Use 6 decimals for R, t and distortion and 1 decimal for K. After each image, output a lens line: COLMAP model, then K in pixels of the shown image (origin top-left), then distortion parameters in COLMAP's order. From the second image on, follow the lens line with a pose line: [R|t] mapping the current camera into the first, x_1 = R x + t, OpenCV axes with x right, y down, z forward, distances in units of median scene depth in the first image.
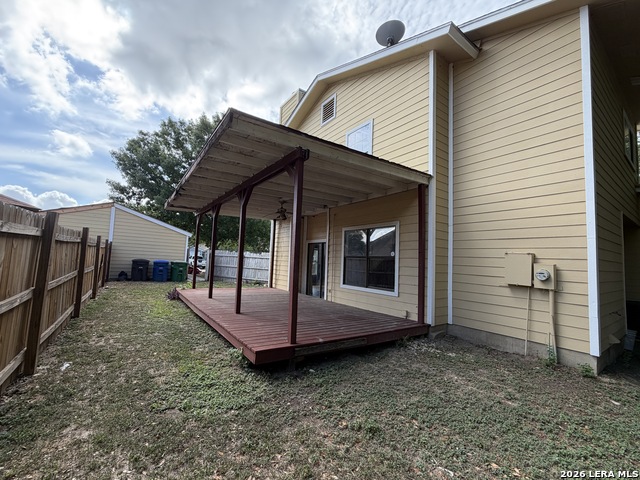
lens RADIAL K [[263.9, 0, 320.0], [0, 263.9, 240.0], [0, 0, 1]] dist [-0.001796, -0.000097]
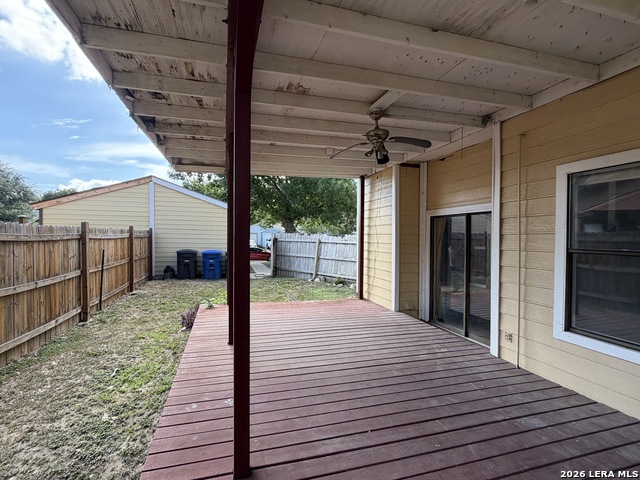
lens RADIAL K [[308.2, 0, 320.0], [0, 308.2, 240.0], [0, 0, 1]] dist [0.001654, 0.000425]
pose [[0.949938, -0.028323, -0.311152, -0.059224], [0.053517, 0.995915, 0.072731, 0.002454], [0.307821, -0.085742, 0.947573, 0.356356]]
